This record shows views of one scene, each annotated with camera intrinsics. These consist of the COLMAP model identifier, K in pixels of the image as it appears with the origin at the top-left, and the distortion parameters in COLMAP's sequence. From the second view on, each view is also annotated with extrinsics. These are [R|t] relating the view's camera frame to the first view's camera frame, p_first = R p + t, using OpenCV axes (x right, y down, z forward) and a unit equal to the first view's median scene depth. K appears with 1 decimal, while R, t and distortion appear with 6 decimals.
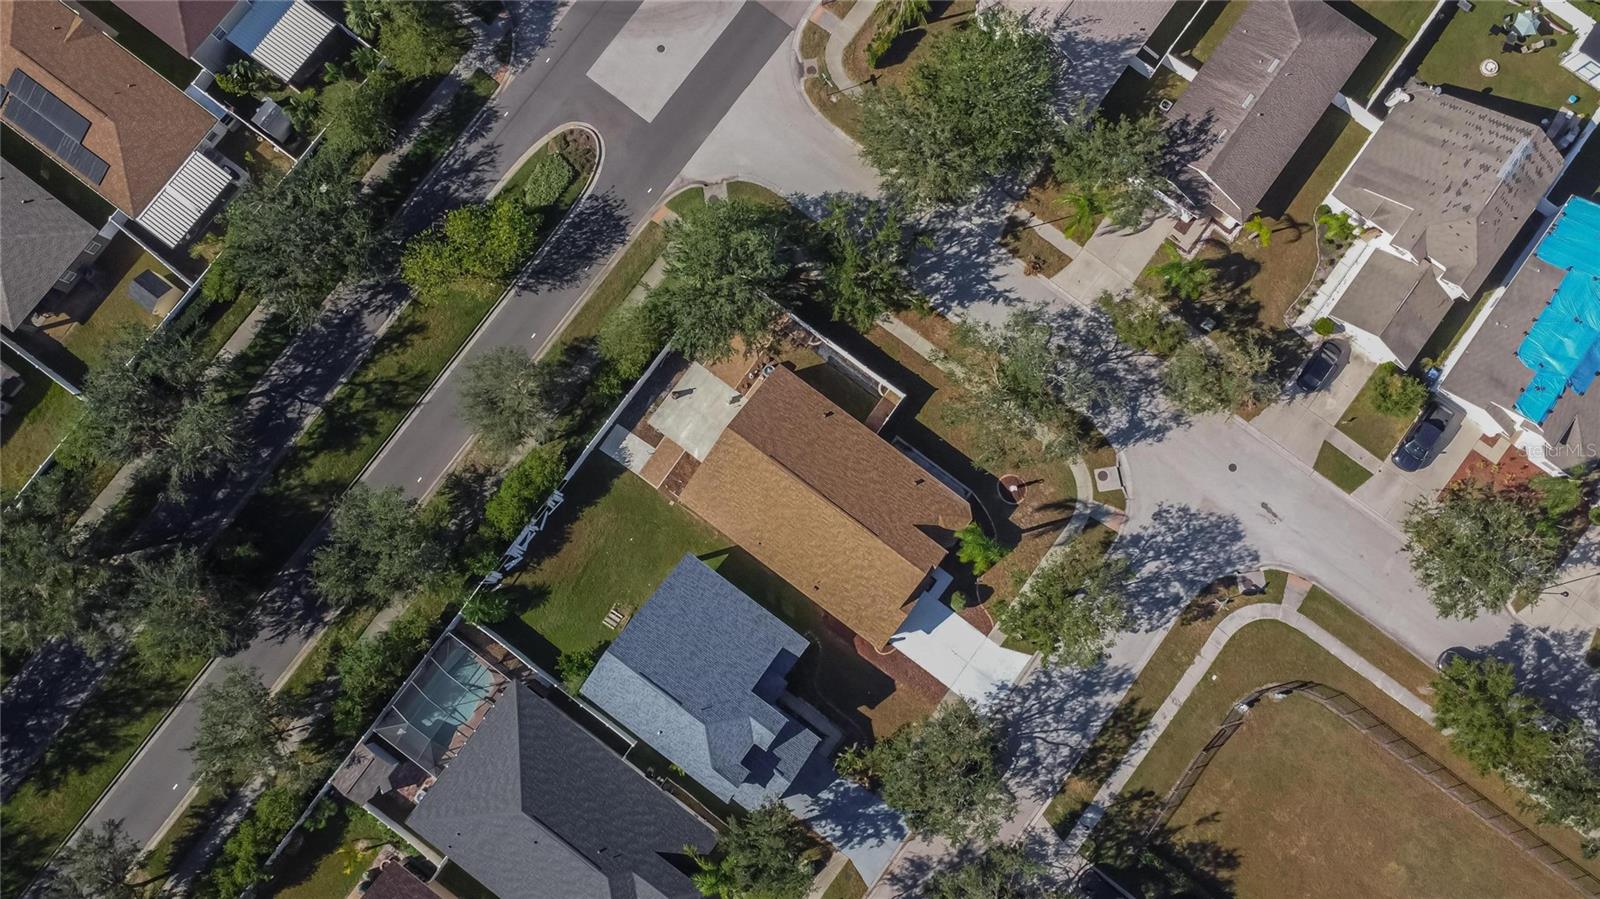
lens RADIAL K [[1210.9, 0, 800.0], [0, 1210.9, 449.5], [0, 0, 1]] dist [0.012093, 0.003117]
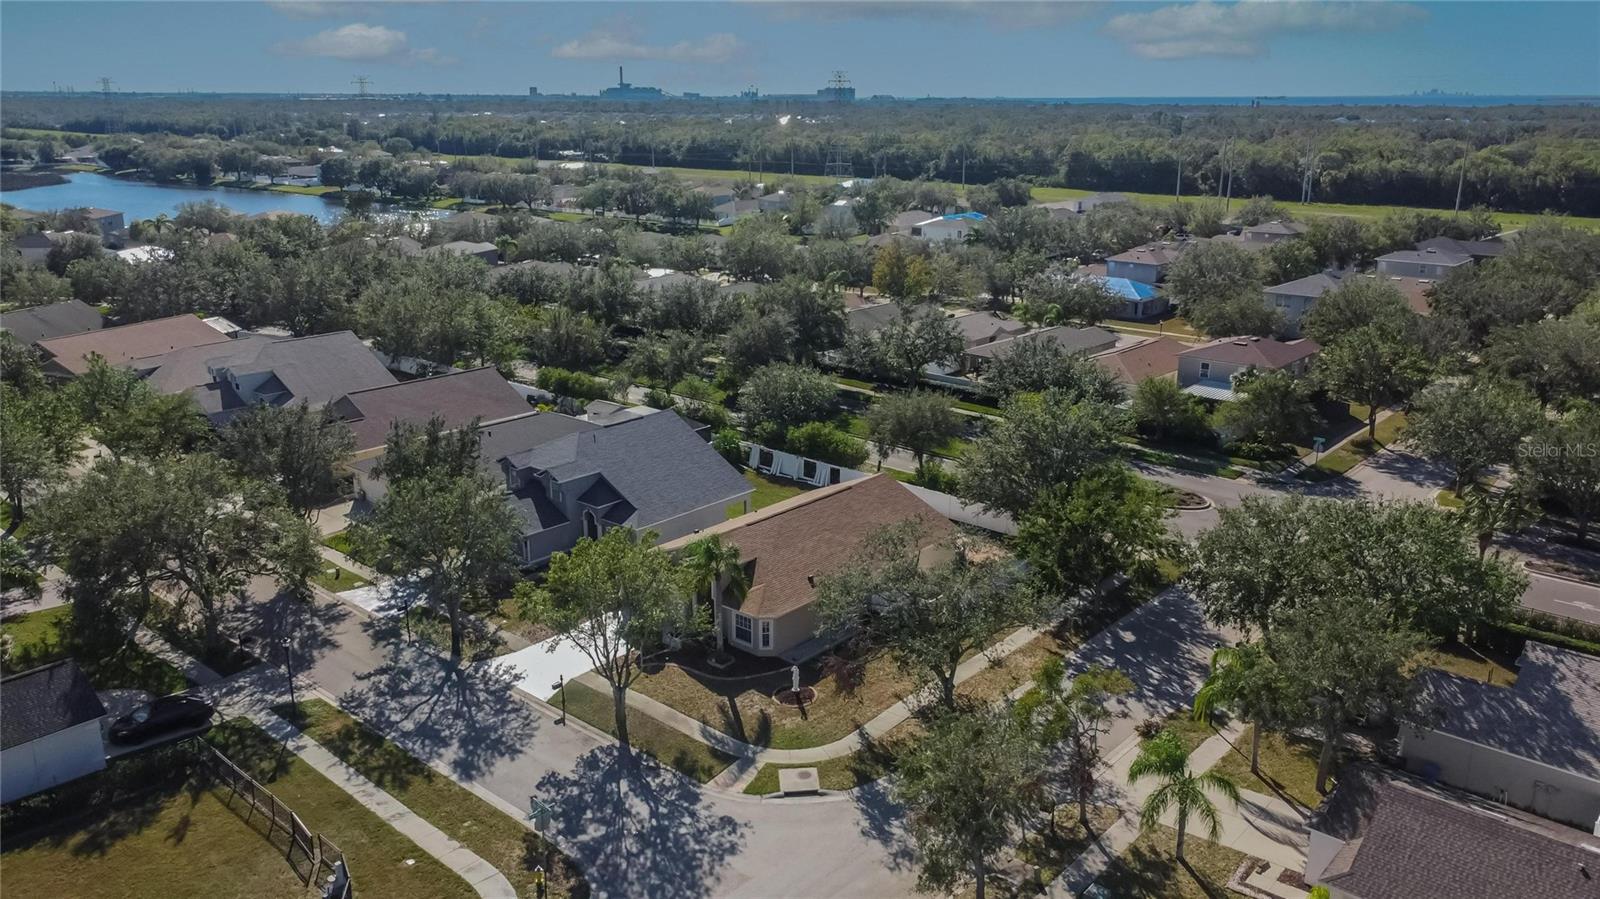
lens RADIAL K [[1210.9, 0, 800.0], [0, 1210.9, 449.5], [0, 0, 1]] dist [0.012093, 0.003117]
pose [[-0.079831, 0.267330, -0.960293, 0.783591], [-0.990372, 0.088026, 0.106836, -0.052862], [0.113092, 0.959576, 0.257729, 0.698810]]
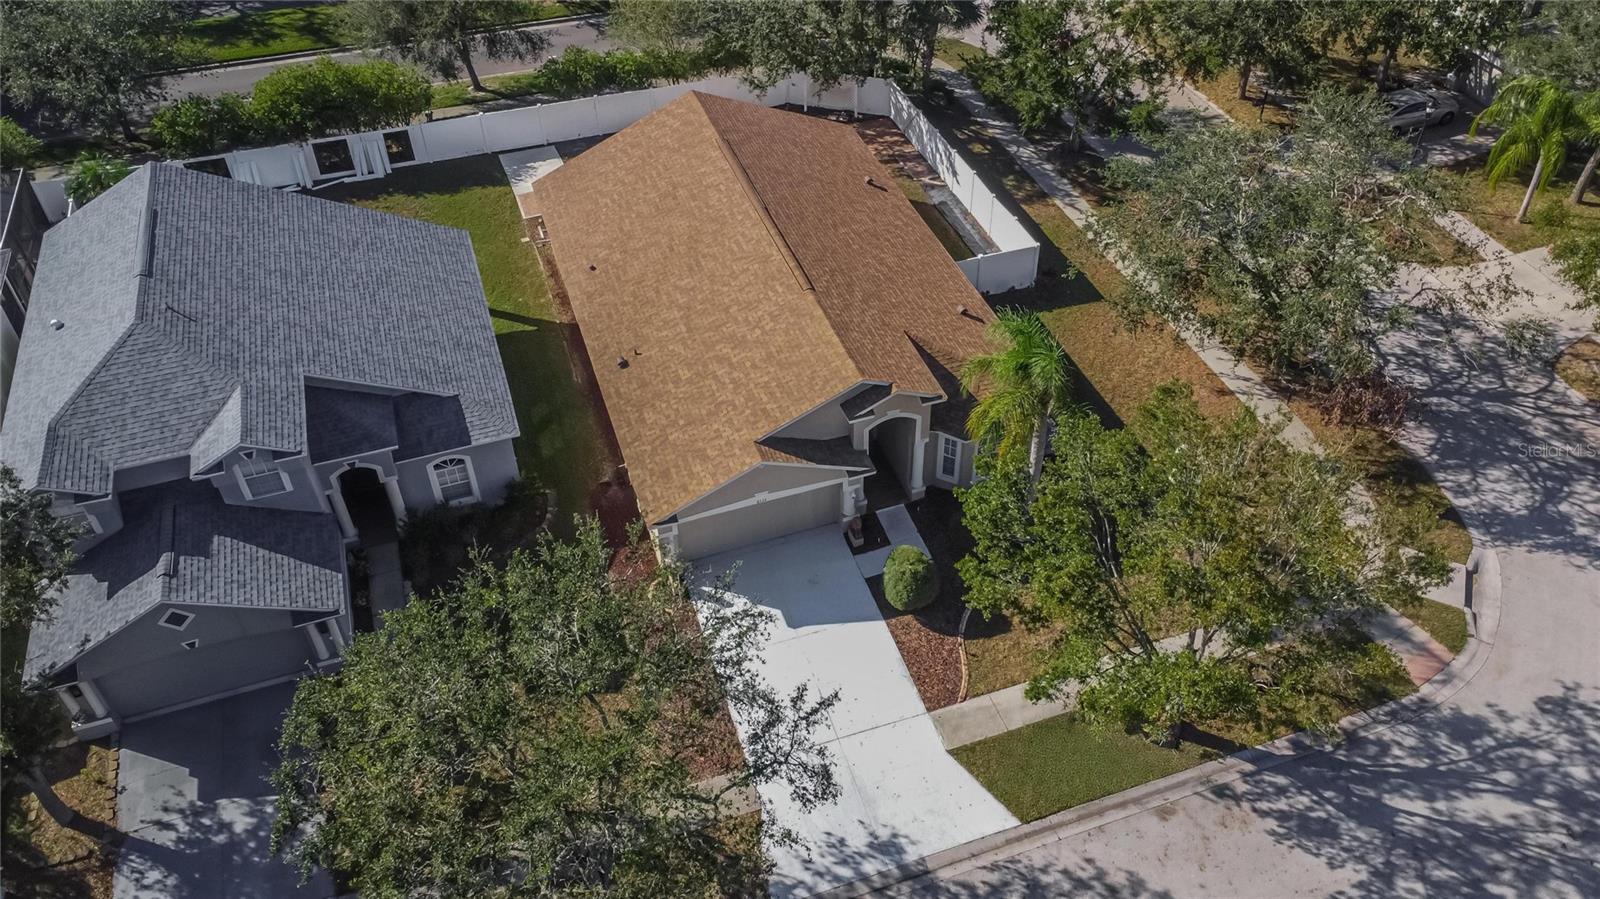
lens RADIAL K [[1219.1, 0, 829.5], [0, 1219.1, 440.4], [0, 0, 1]] dist [0.010076, 0.007849]
pose [[0.831088, 0.363189, -0.421173, 0.245157], [-0.550830, 0.641971, -0.533347, 0.299347], [0.076675, 0.675253, 0.733590, 0.689077]]
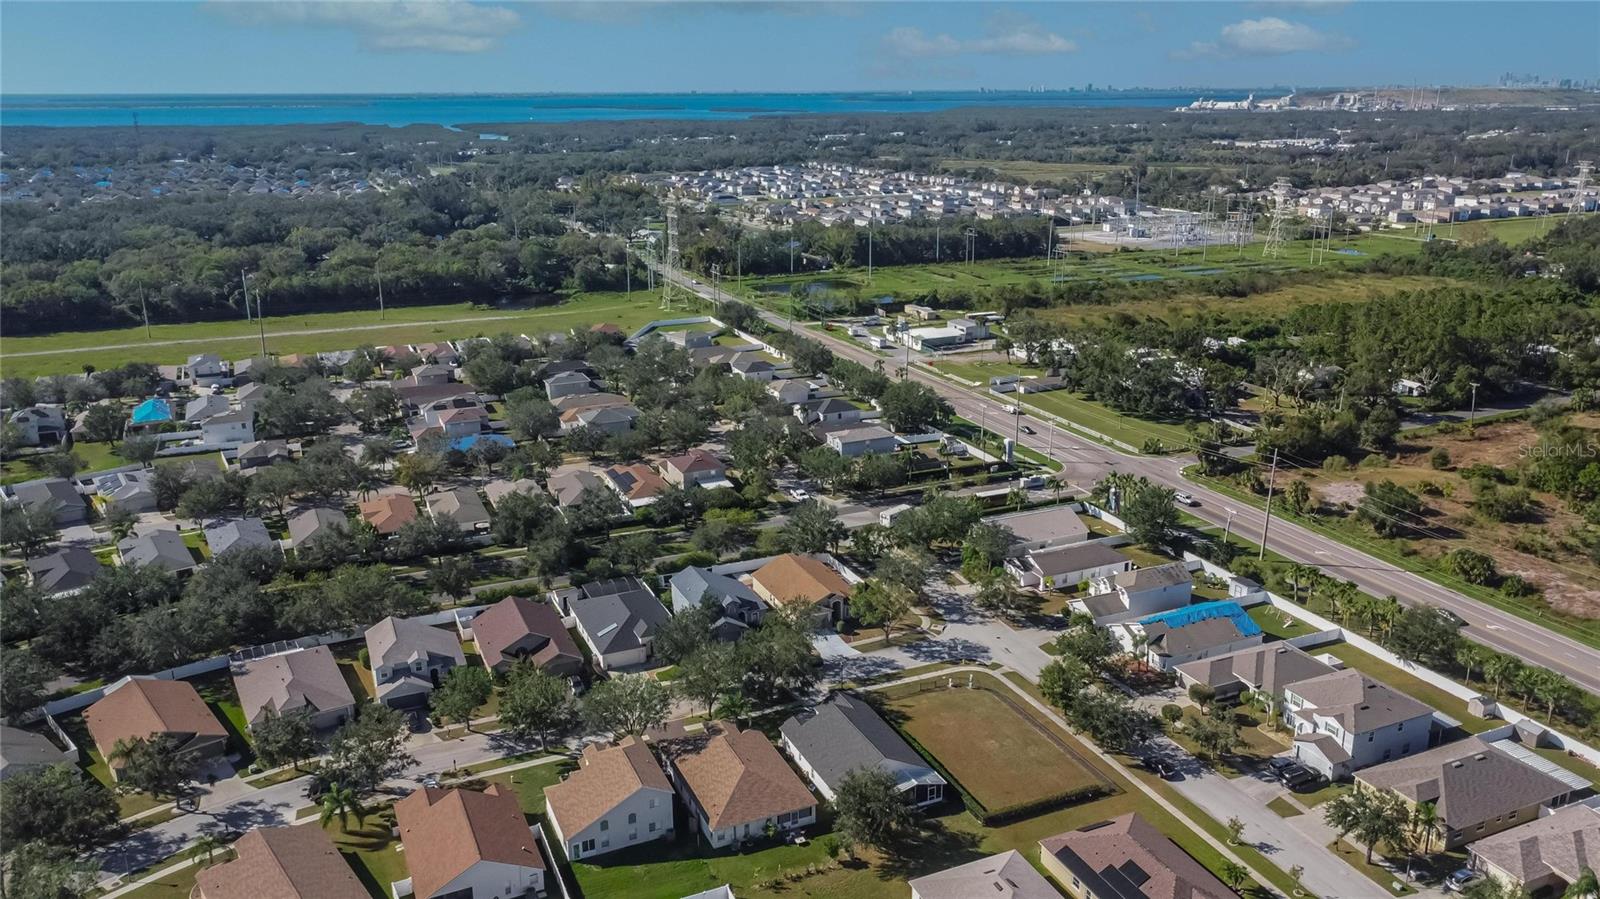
lens RADIAL K [[1210.9, 0, 800.0], [0, 1210.9, 449.5], [0, 0, 1]] dist [0.012093, 0.003117]
pose [[0.868230, 0.122118, -0.480900, 0.992230], [-0.489953, 0.363880, -0.792172, 1.627481], [0.078252, 0.923406, 0.375764, -0.043093]]
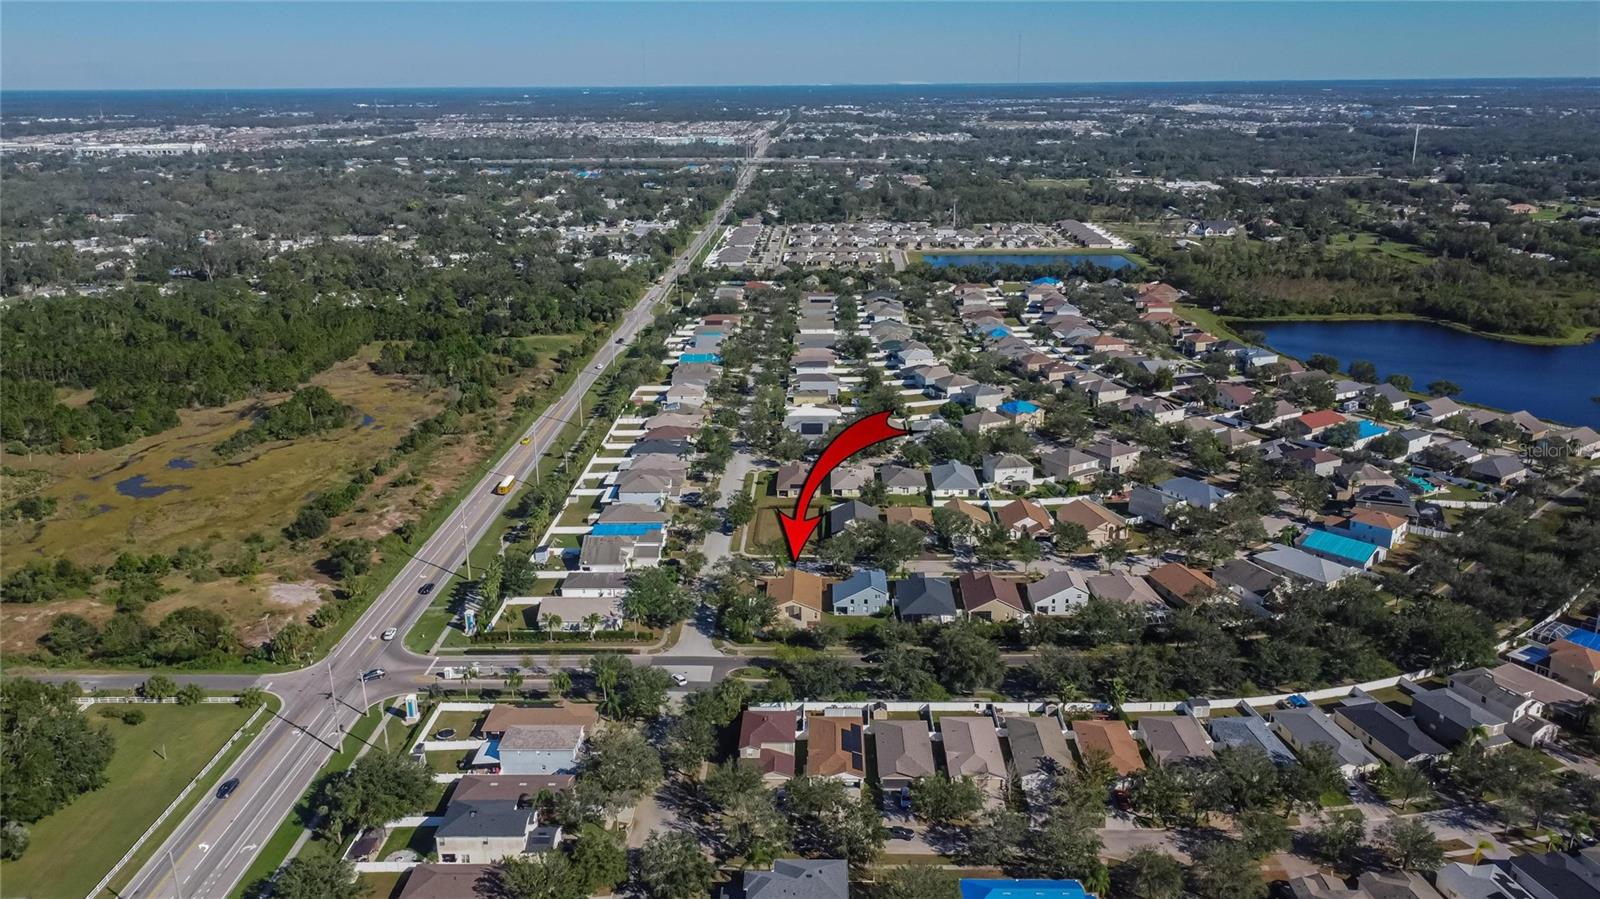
lens RADIAL K [[1210.9, 0, 800.0], [0, 1210.9, 449.5], [0, 0, 1]] dist [0.012093, 0.003117]
pose [[-0.577441, -0.250936, 0.776913, -2.227259], [0.811068, -0.067406, 0.581055, -1.664664], [-0.093439, 0.965654, 0.242449, -0.108547]]
